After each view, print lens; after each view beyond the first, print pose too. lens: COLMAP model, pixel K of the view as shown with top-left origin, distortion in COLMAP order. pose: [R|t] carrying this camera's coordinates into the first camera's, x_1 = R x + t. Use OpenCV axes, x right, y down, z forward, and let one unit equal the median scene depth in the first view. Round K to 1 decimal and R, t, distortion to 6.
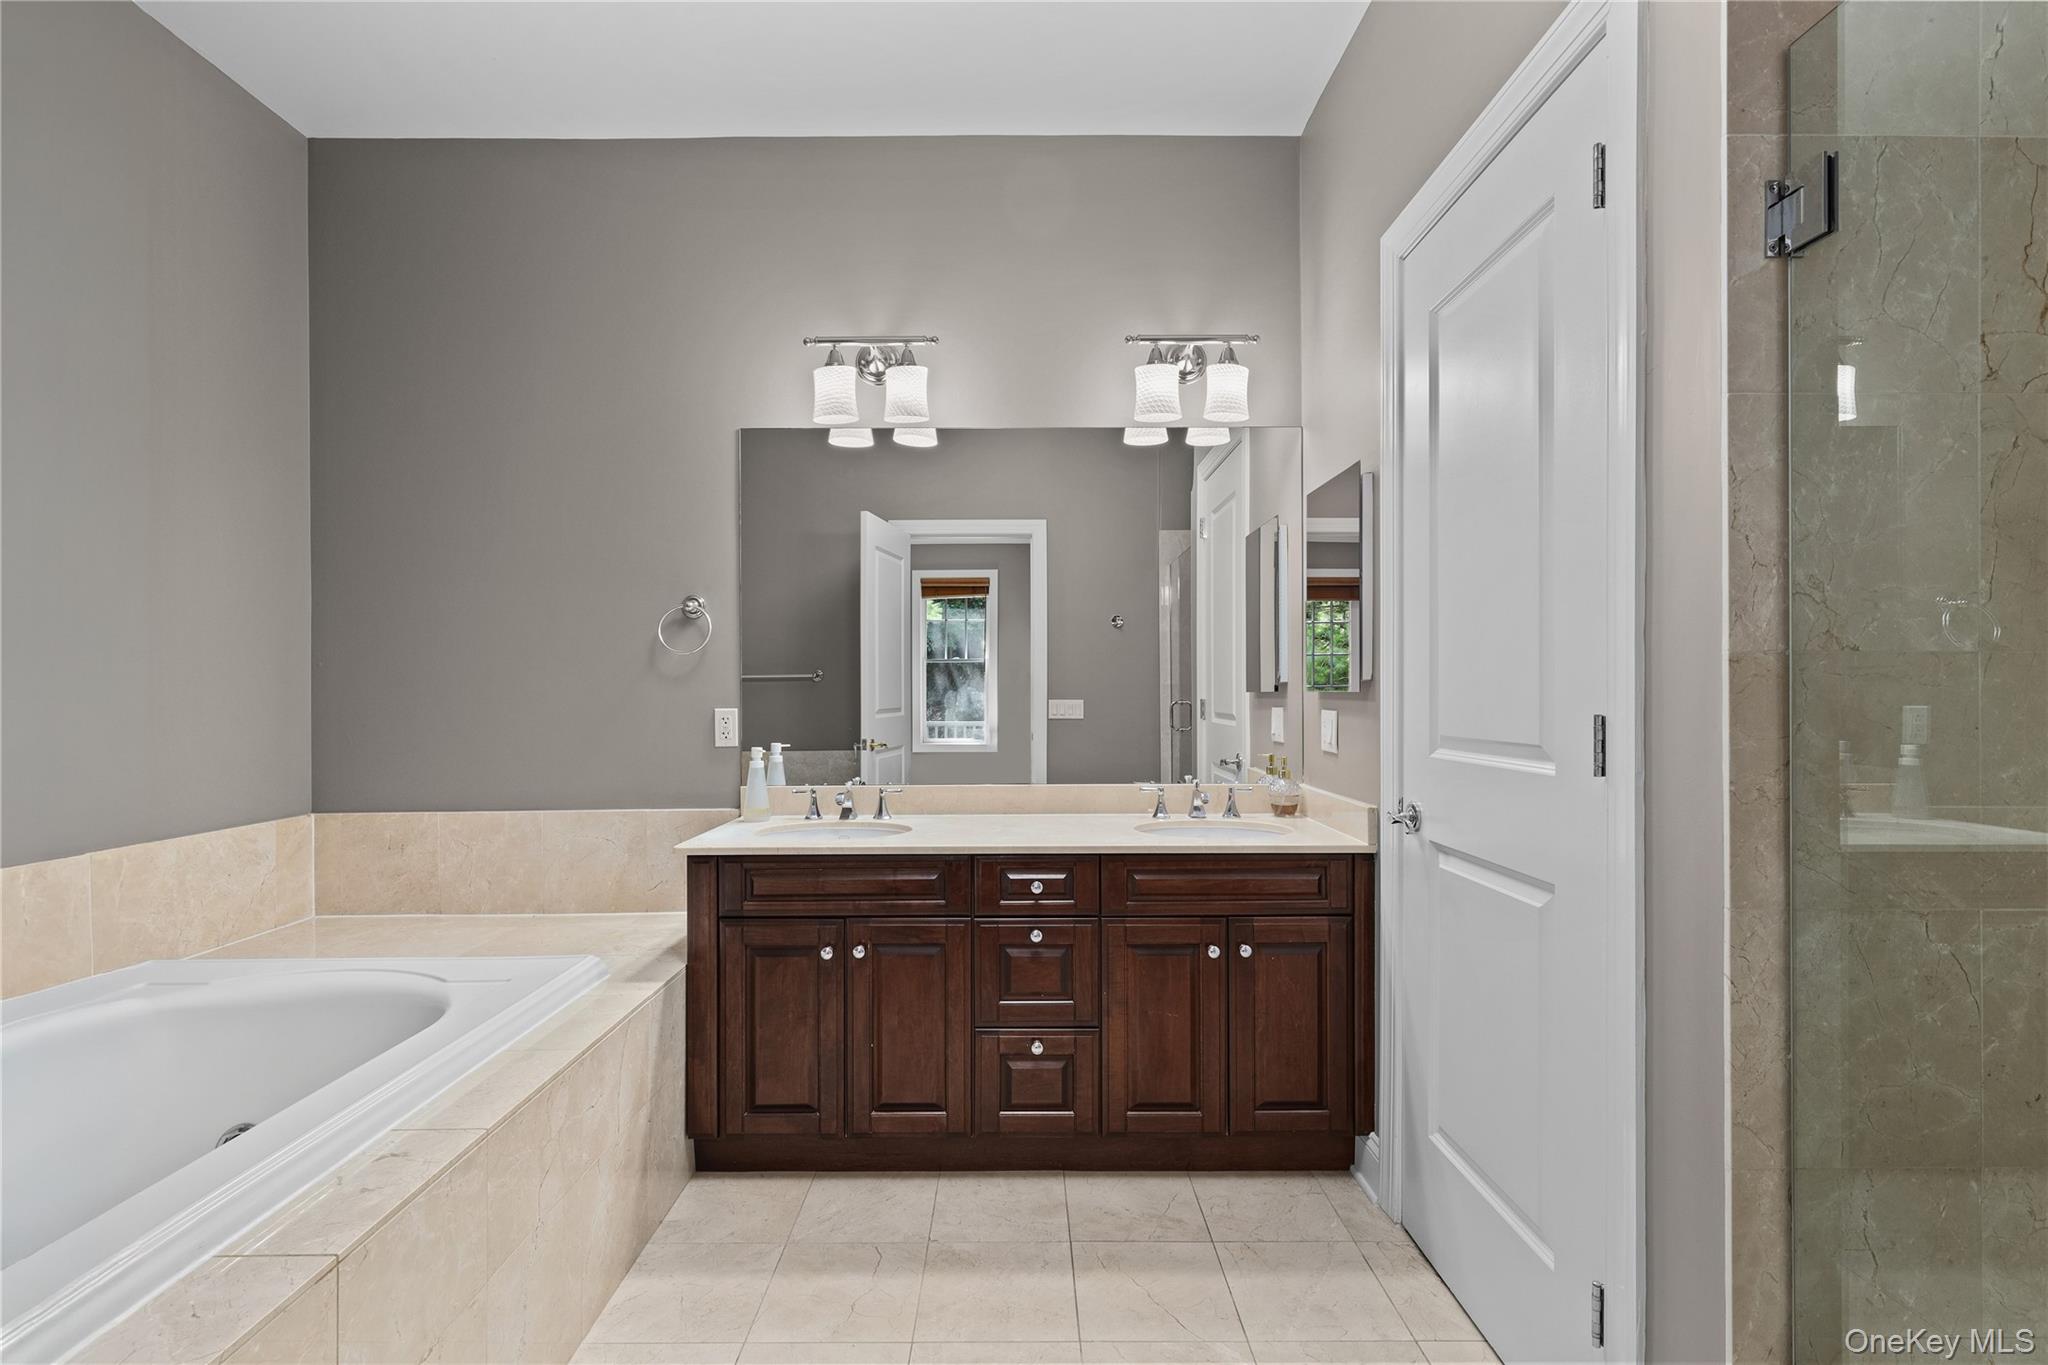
lens RADIAL K [[939.6, 0, 1008.1], [0, 939.6, 696.0], [0, 0, 1]] dist [-0.000378, 0.000402]
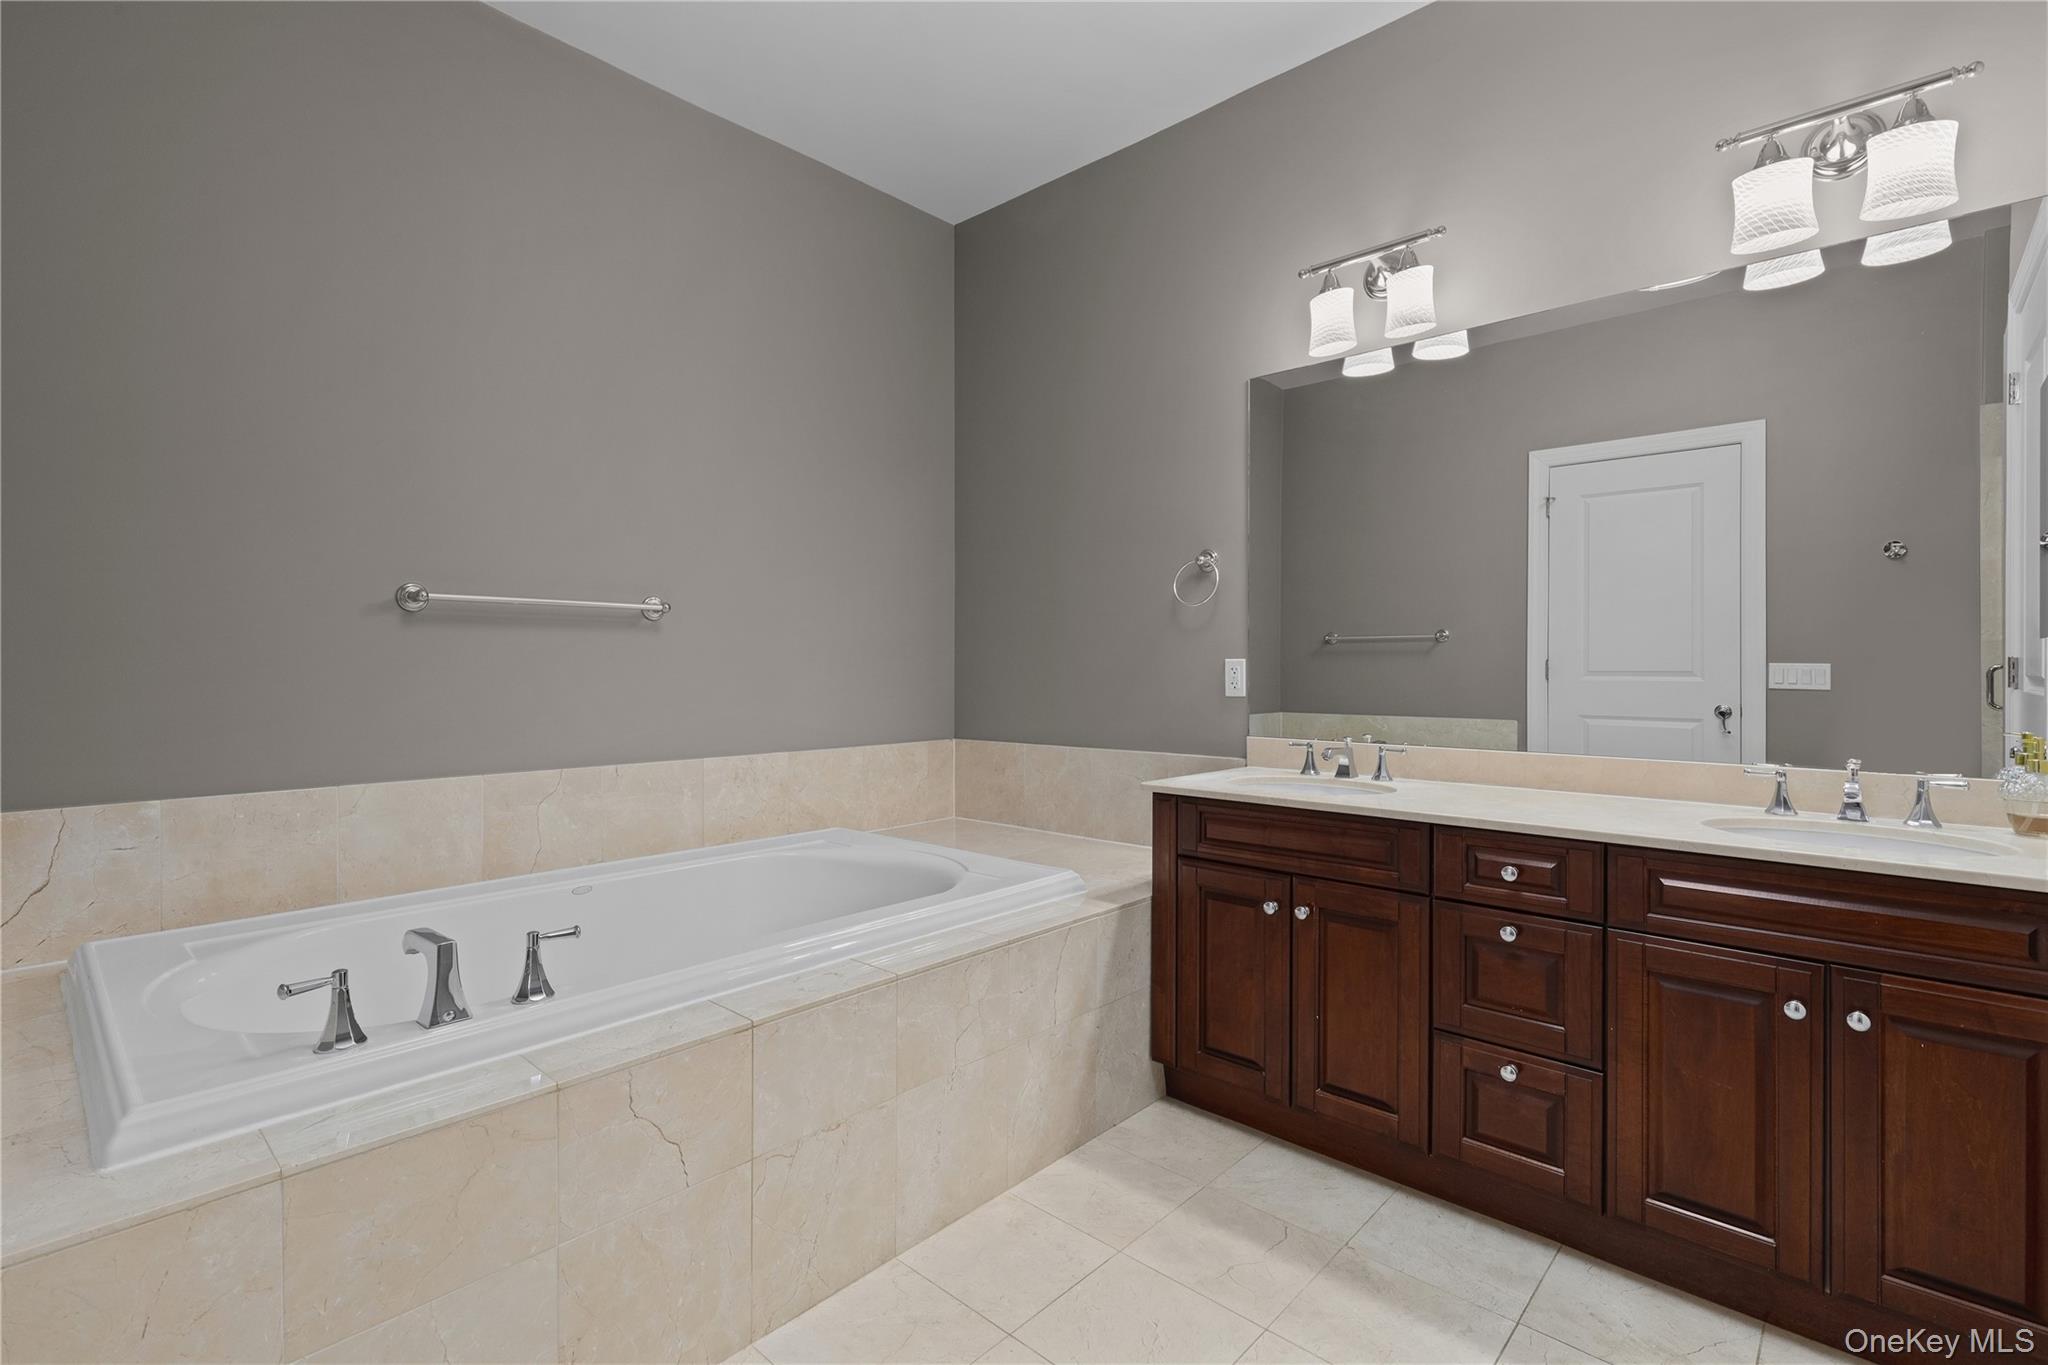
lens RADIAL K [[939.6, 0, 1012.0], [0, 939.6, 672.5], [0, 0, 1]] dist [-0.000378, 0.000402]
pose [[0.728262, 0.010187, -0.685223, 0.265349], [-0.009553, 0.999943, 0.004714, 0.031039], [0.685233, 0.003113, 0.728318, 0.119269]]
